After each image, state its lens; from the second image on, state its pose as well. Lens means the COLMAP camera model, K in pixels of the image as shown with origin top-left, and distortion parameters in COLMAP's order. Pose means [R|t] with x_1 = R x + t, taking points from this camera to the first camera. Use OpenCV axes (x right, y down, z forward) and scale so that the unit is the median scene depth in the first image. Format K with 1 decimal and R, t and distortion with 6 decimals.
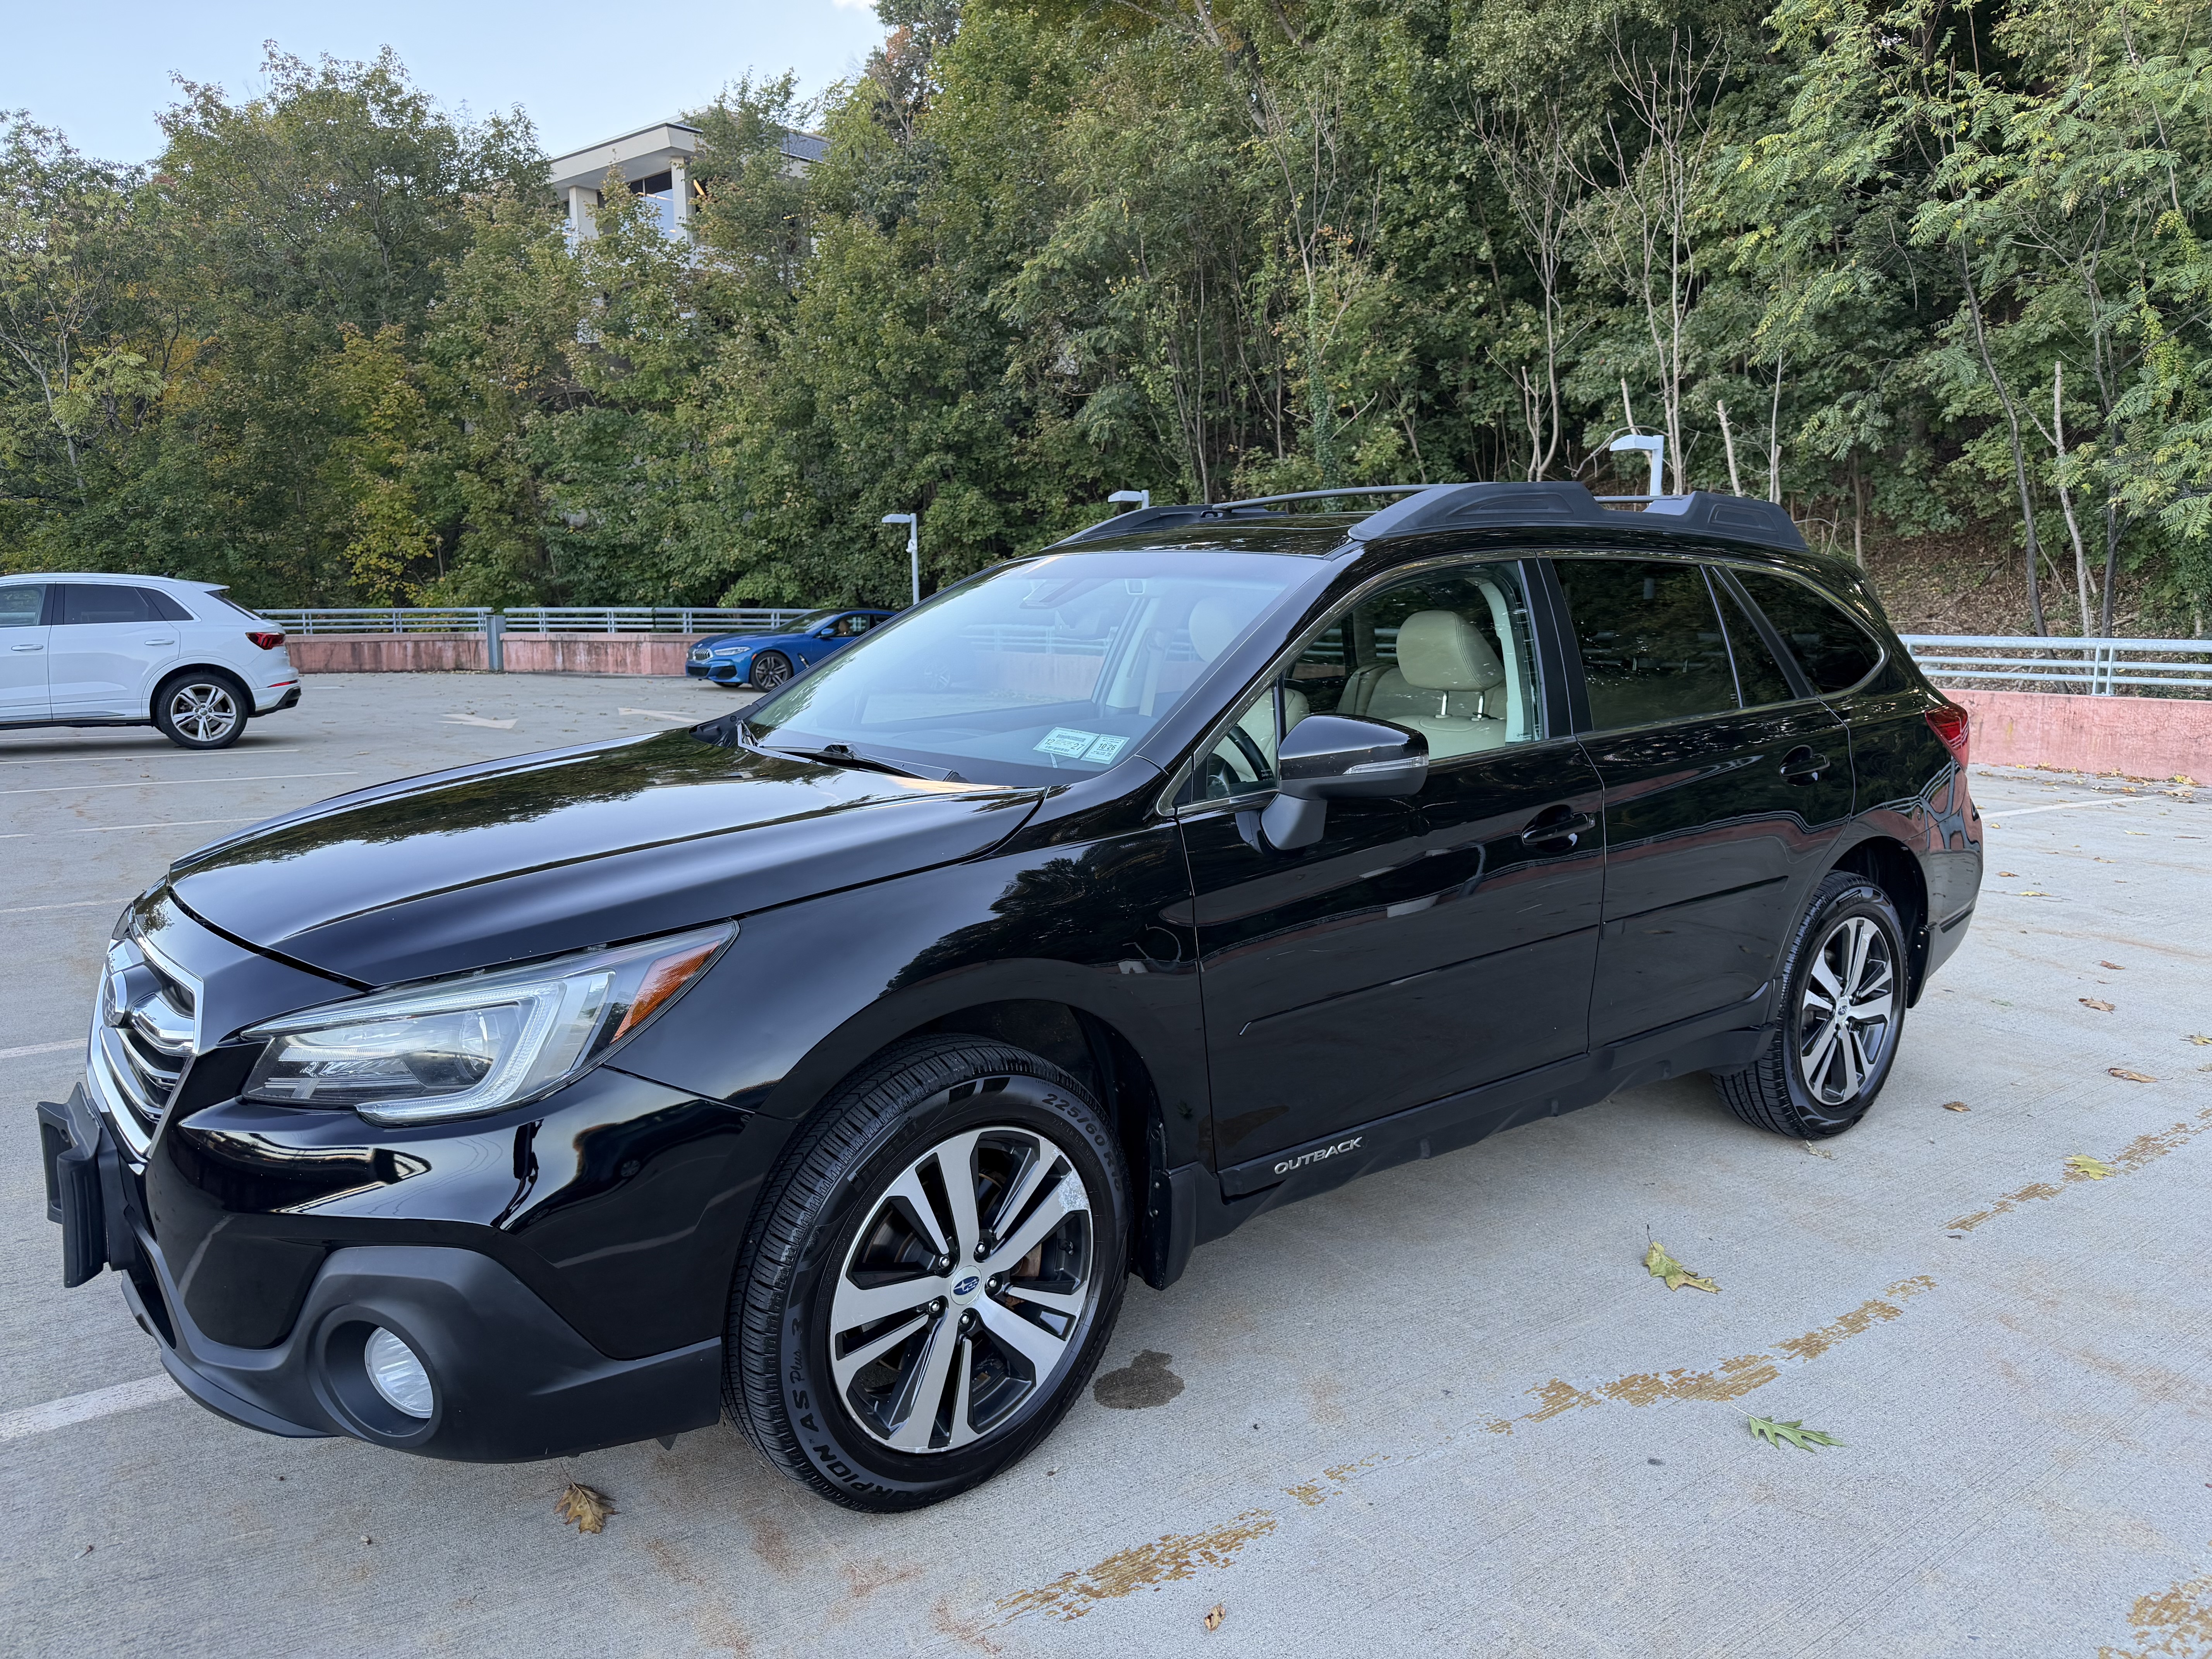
lens RADIAL K [[1558.6, 0, 1106.0], [0, 1558.6, 829.5], [0, 0, 1]] dist [0.031850, -0.070073]
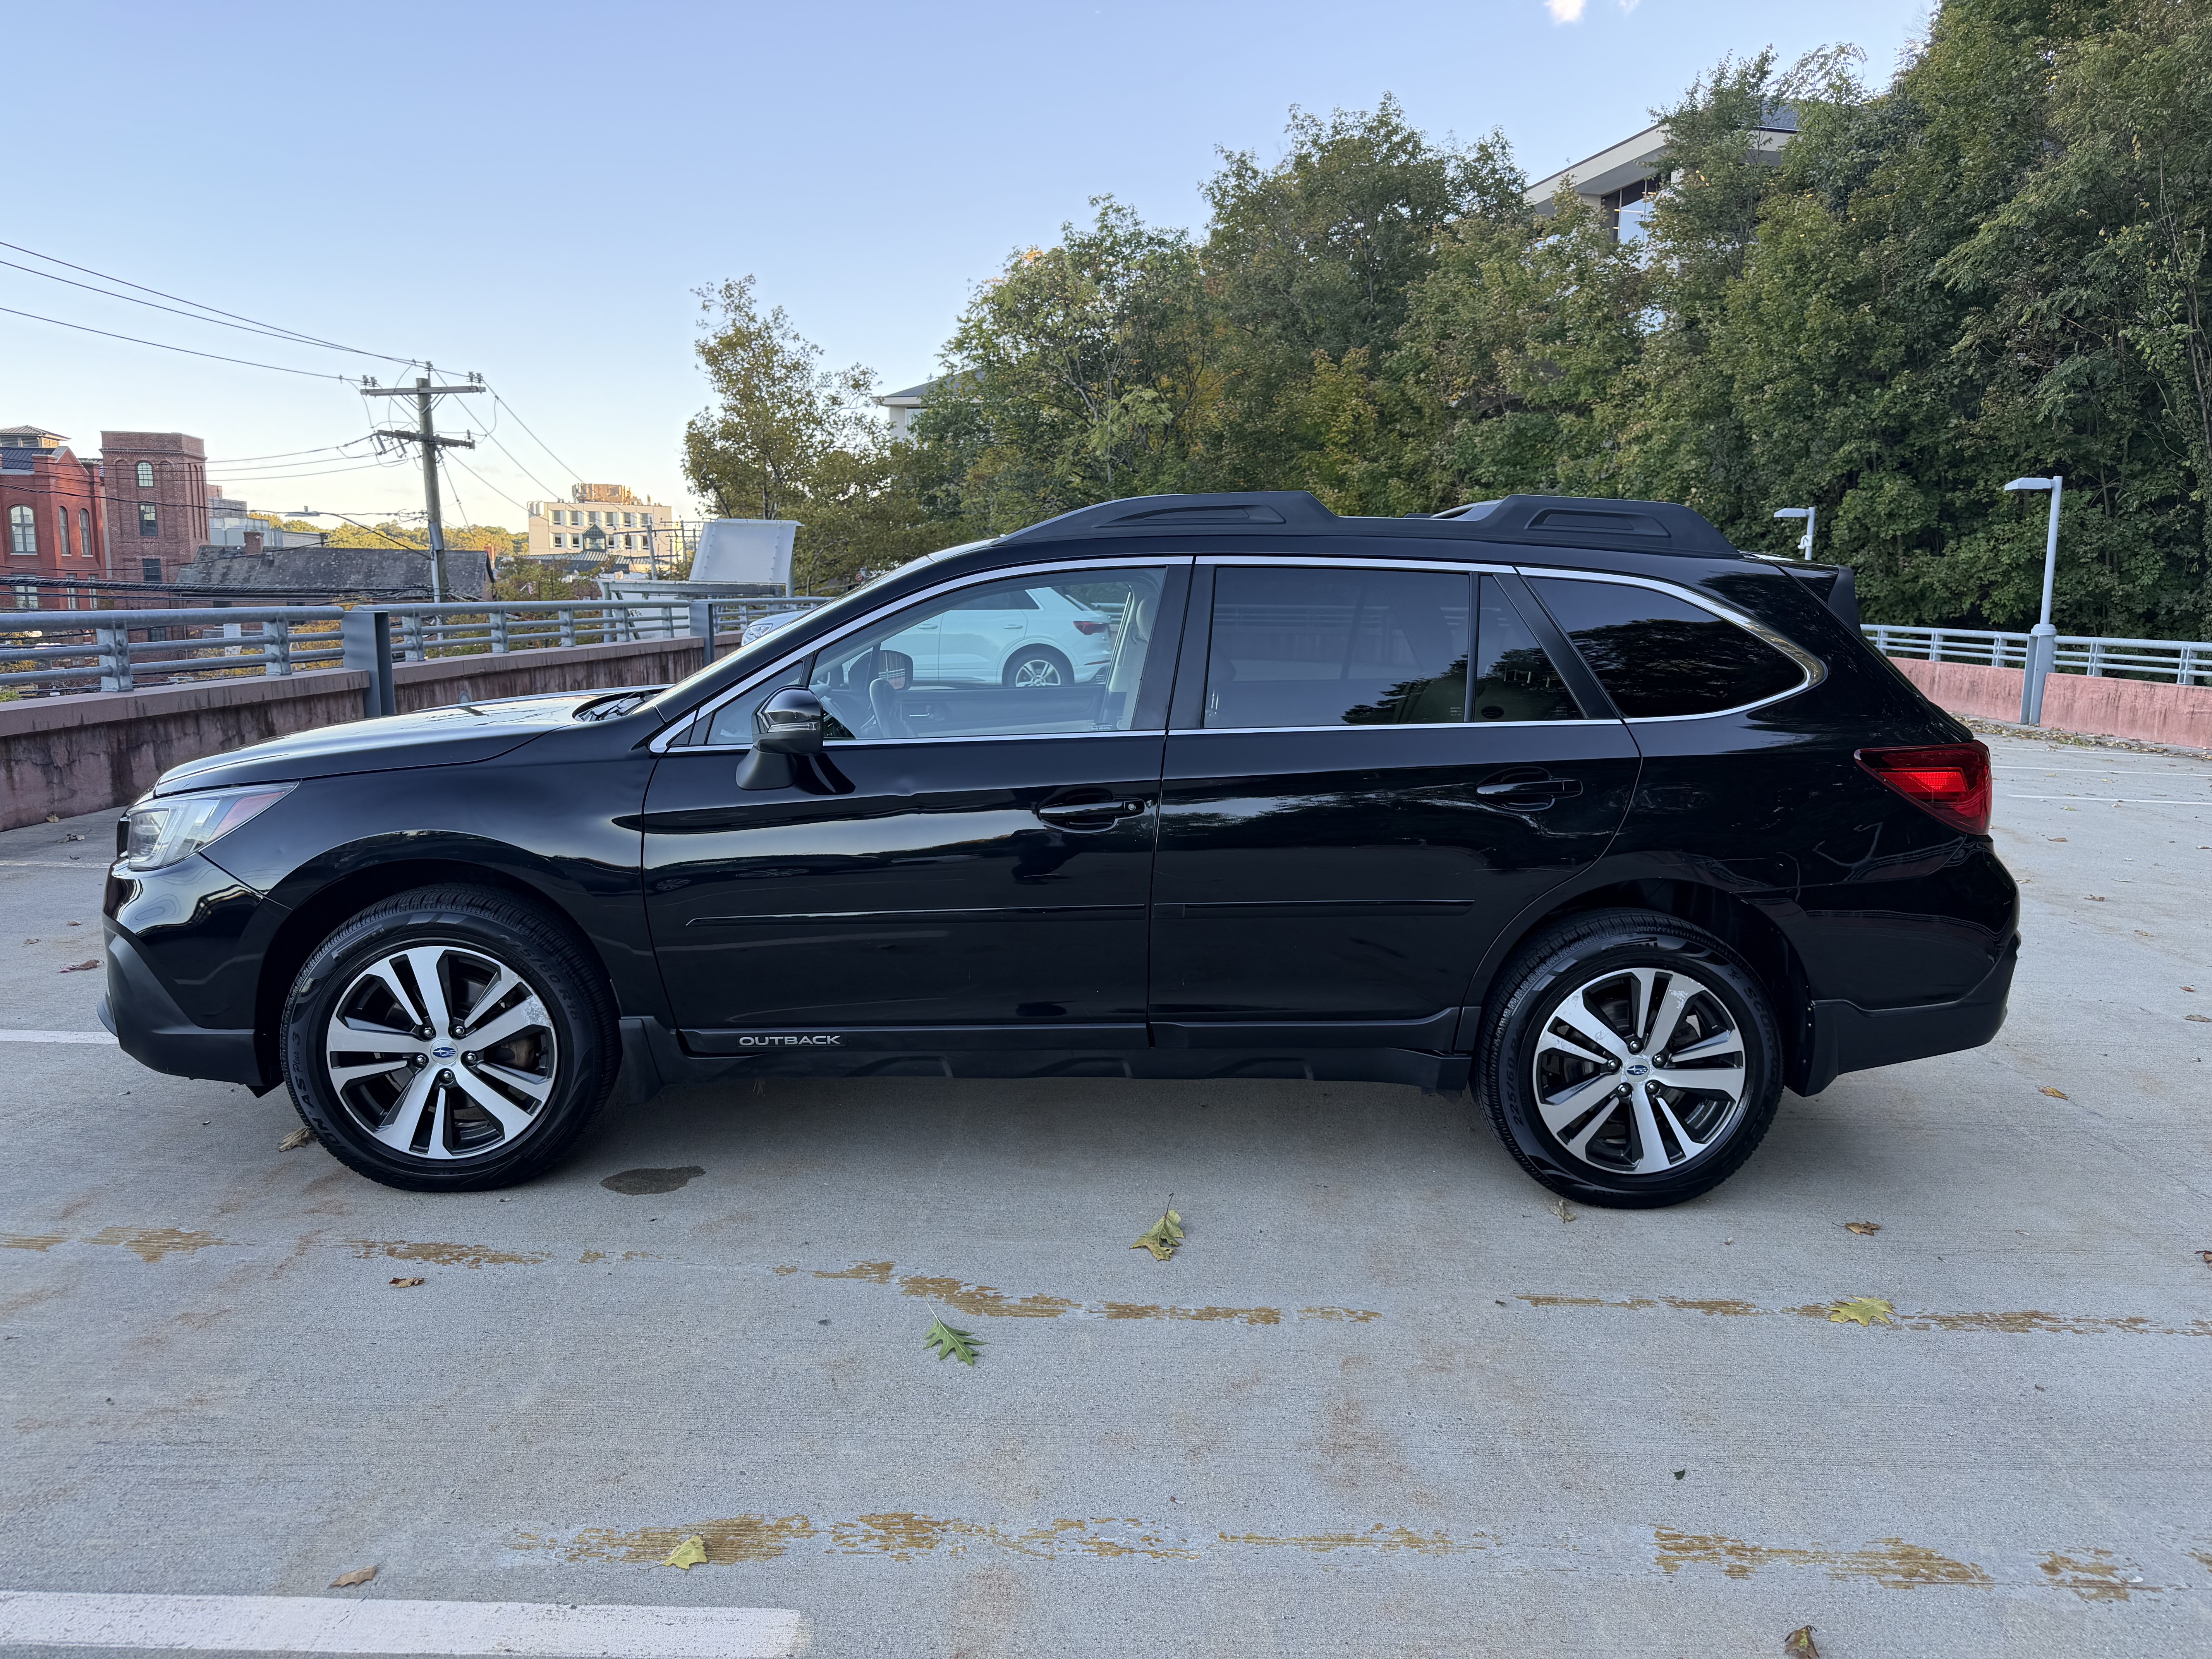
lens RADIAL K [[1568.8, 0, 1108.2], [0, 1568.8, 762.0], [0, 0, 1]] dist [0.079273, -0.151049]
pose [[0.799601, 0.076138, -0.595685, 0.105244], [-0.100657, 0.994889, -0.007951, -0.003144], [0.592035, 0.066318, 0.803179, 0.010375]]
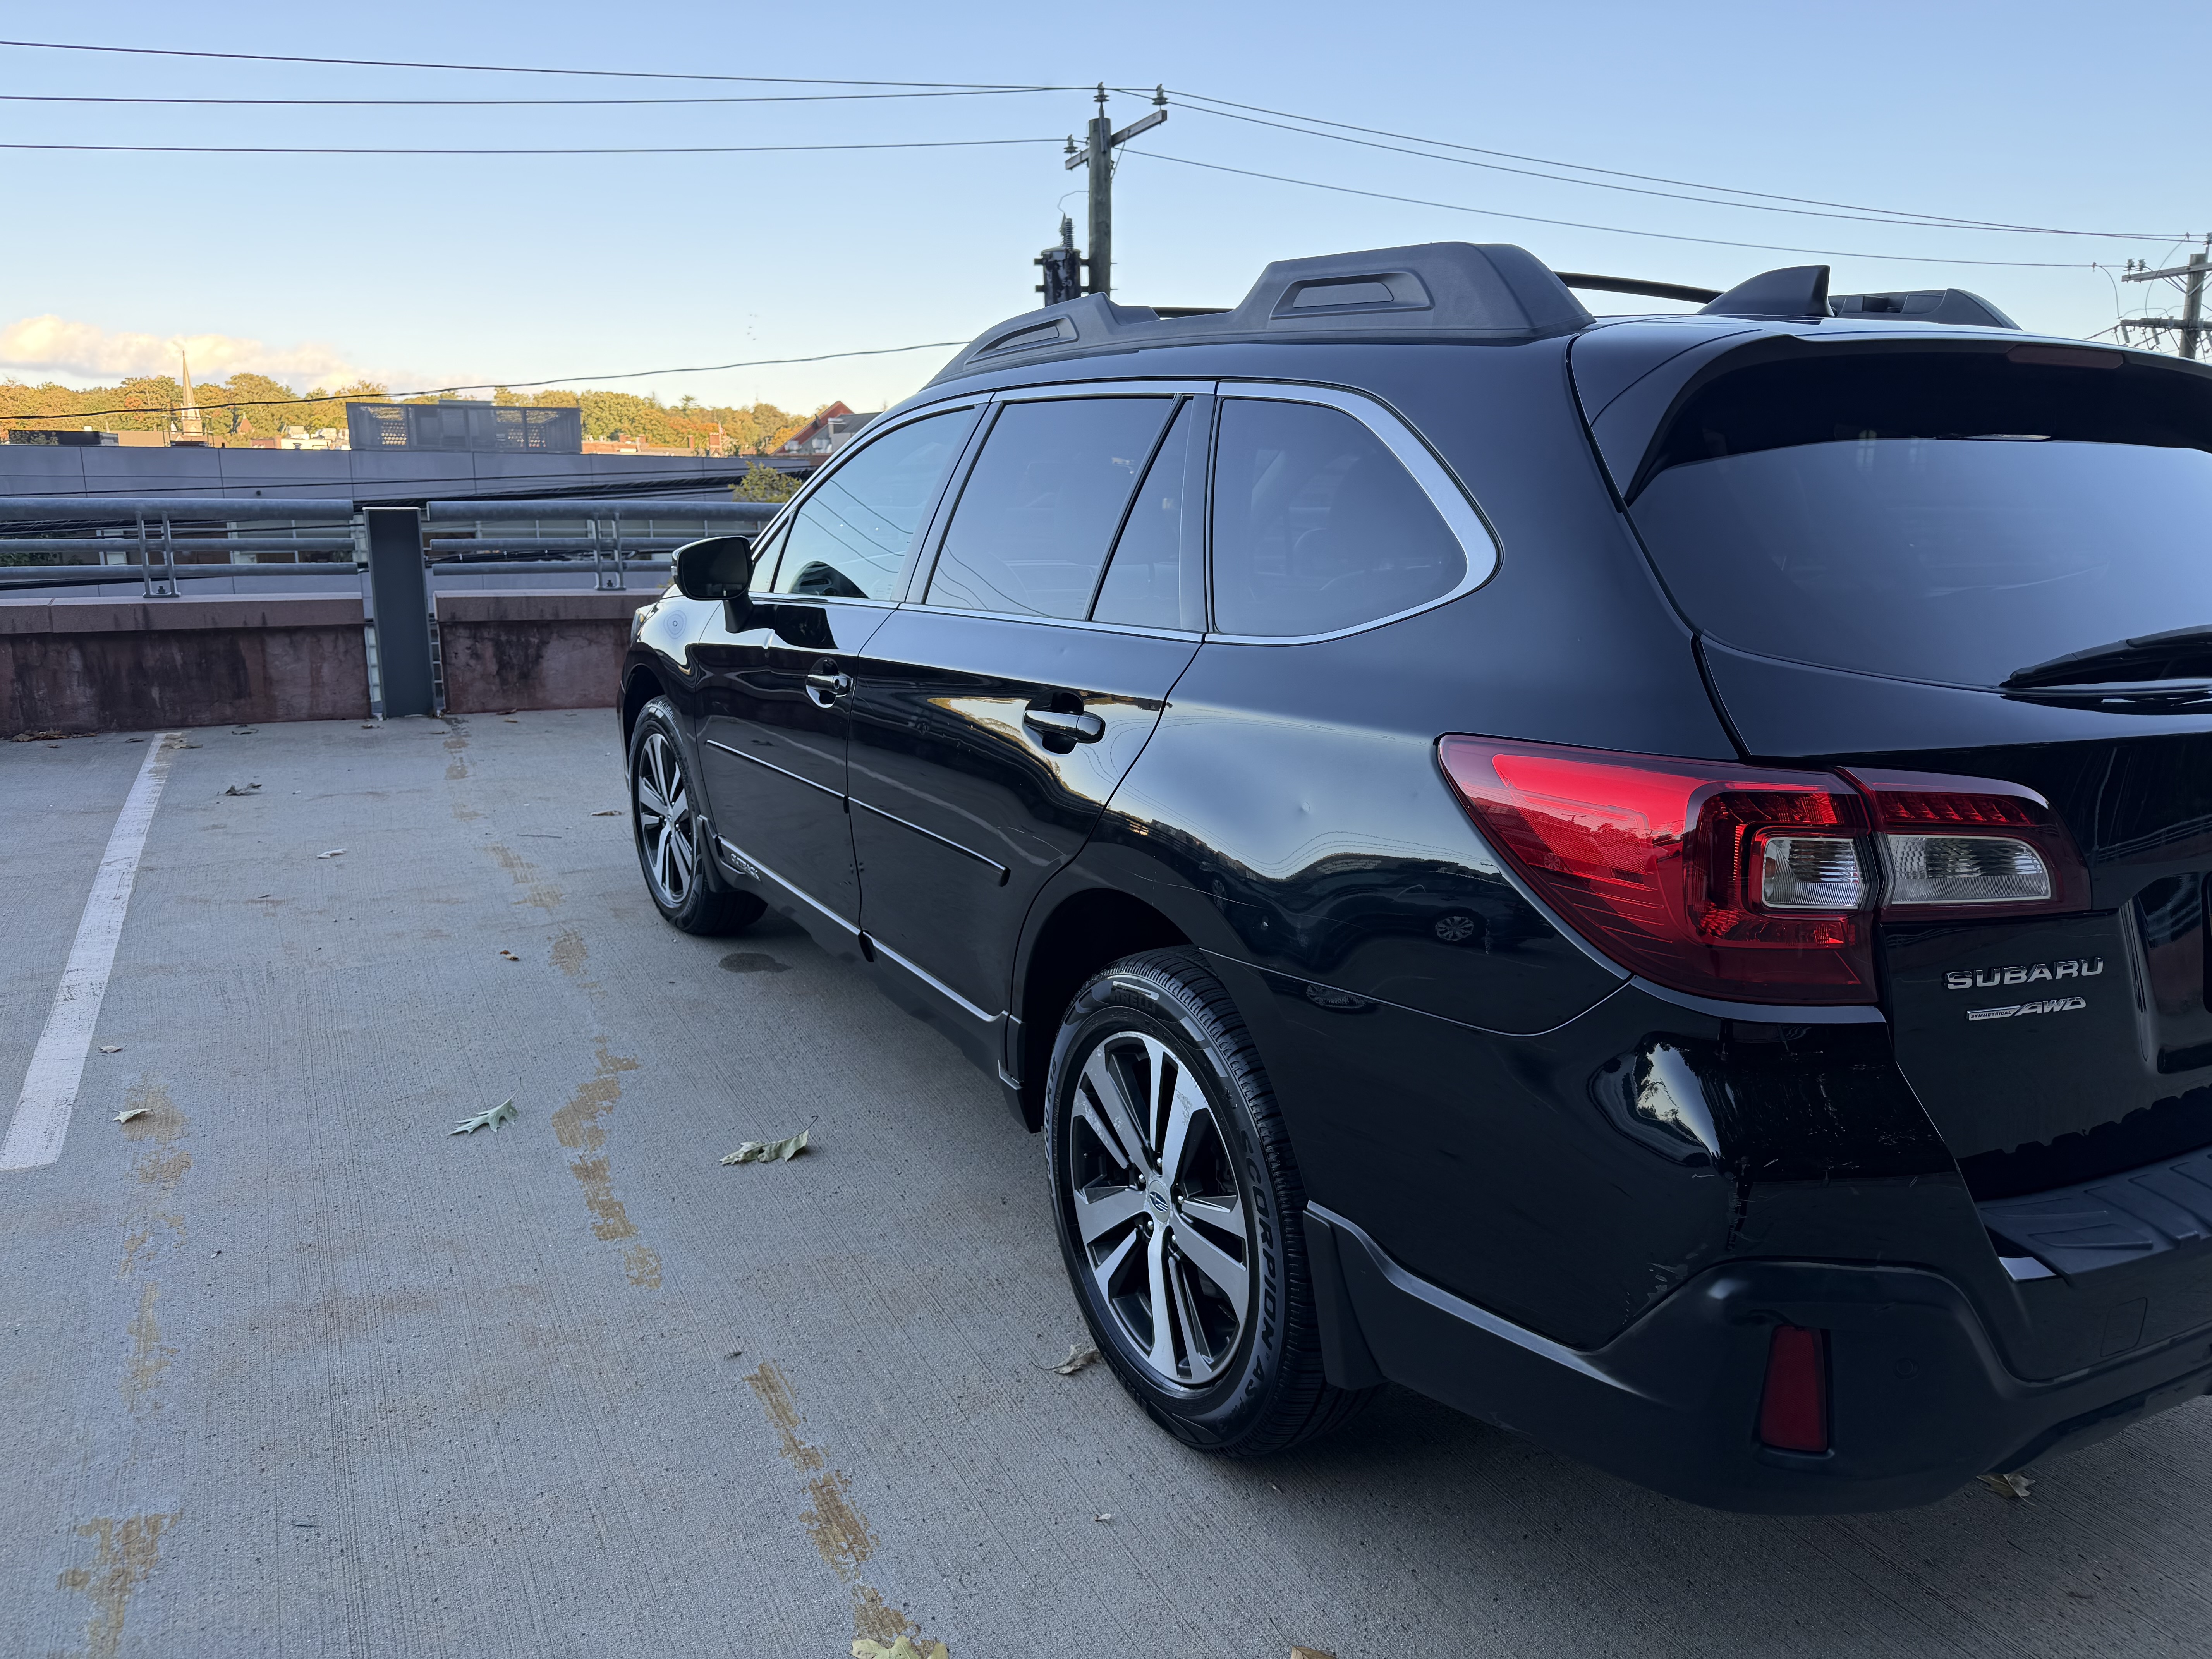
lens RADIAL K [[1593.7, 0, 1106.0], [0, 1593.7, 829.5], [0, 0, 1]] dist [0.038819, -0.059424]
pose [[-0.176419, 0.205955, -0.962527, 0.136863], [-0.158894, 0.959081, 0.234341, -0.019019], [0.971406, 0.194282, -0.136475, 0.143061]]
